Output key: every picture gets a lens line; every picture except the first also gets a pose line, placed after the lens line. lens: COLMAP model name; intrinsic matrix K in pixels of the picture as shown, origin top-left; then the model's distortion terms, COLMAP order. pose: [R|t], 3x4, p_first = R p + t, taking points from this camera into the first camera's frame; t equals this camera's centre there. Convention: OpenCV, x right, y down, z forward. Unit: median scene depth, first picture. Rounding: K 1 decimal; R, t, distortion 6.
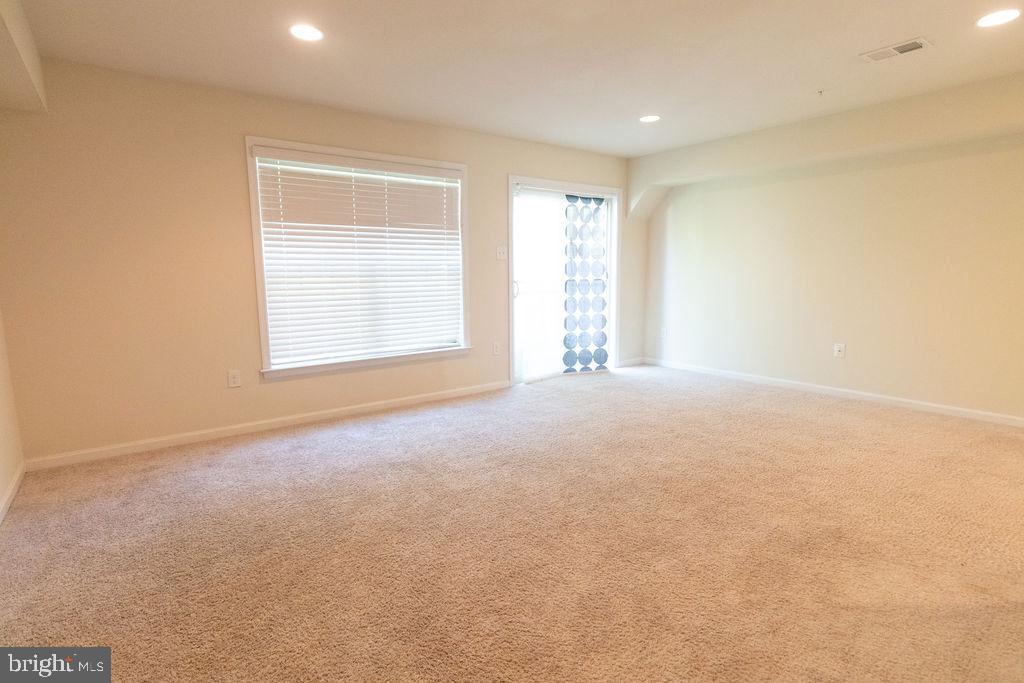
lens RADIAL K [[524.8, 0, 512.0], [0, 524.8, 341.5], [0, 0, 1]] dist [0.021580, 0.000074]
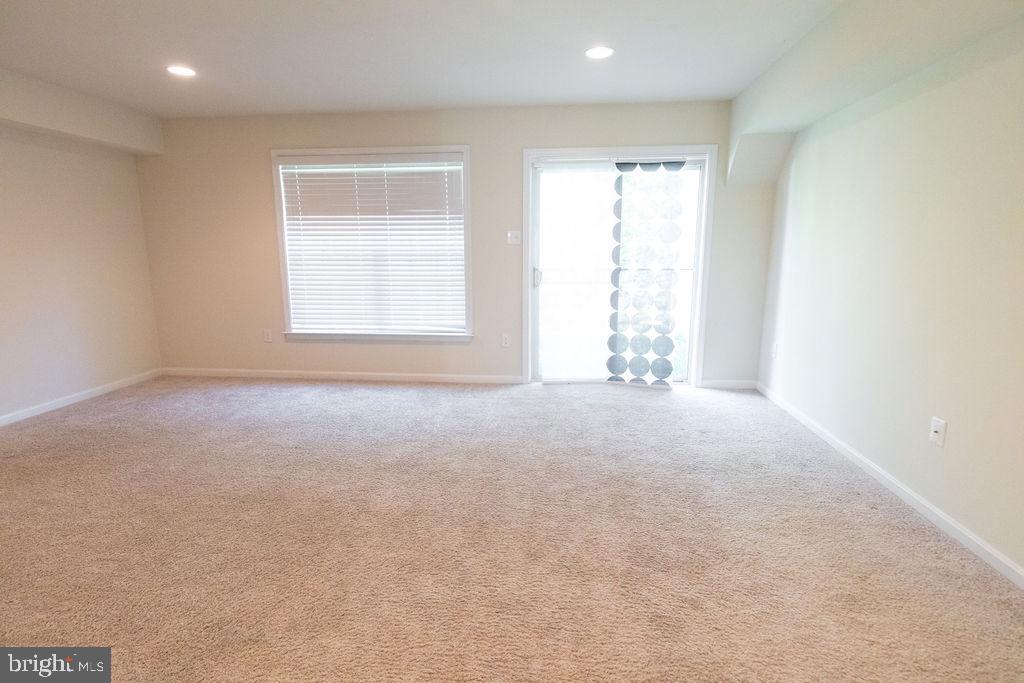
lens RADIAL K [[524.8, 0, 512.0], [0, 524.8, 341.5], [0, 0, 1]] dist [0.021580, 0.000074]
pose [[0.729617, 0.133029, -0.670792, 0.660403], [-0.095665, 0.991107, 0.092498, -0.078386], [0.677131, -0.003317, 0.735855, 0.348268]]
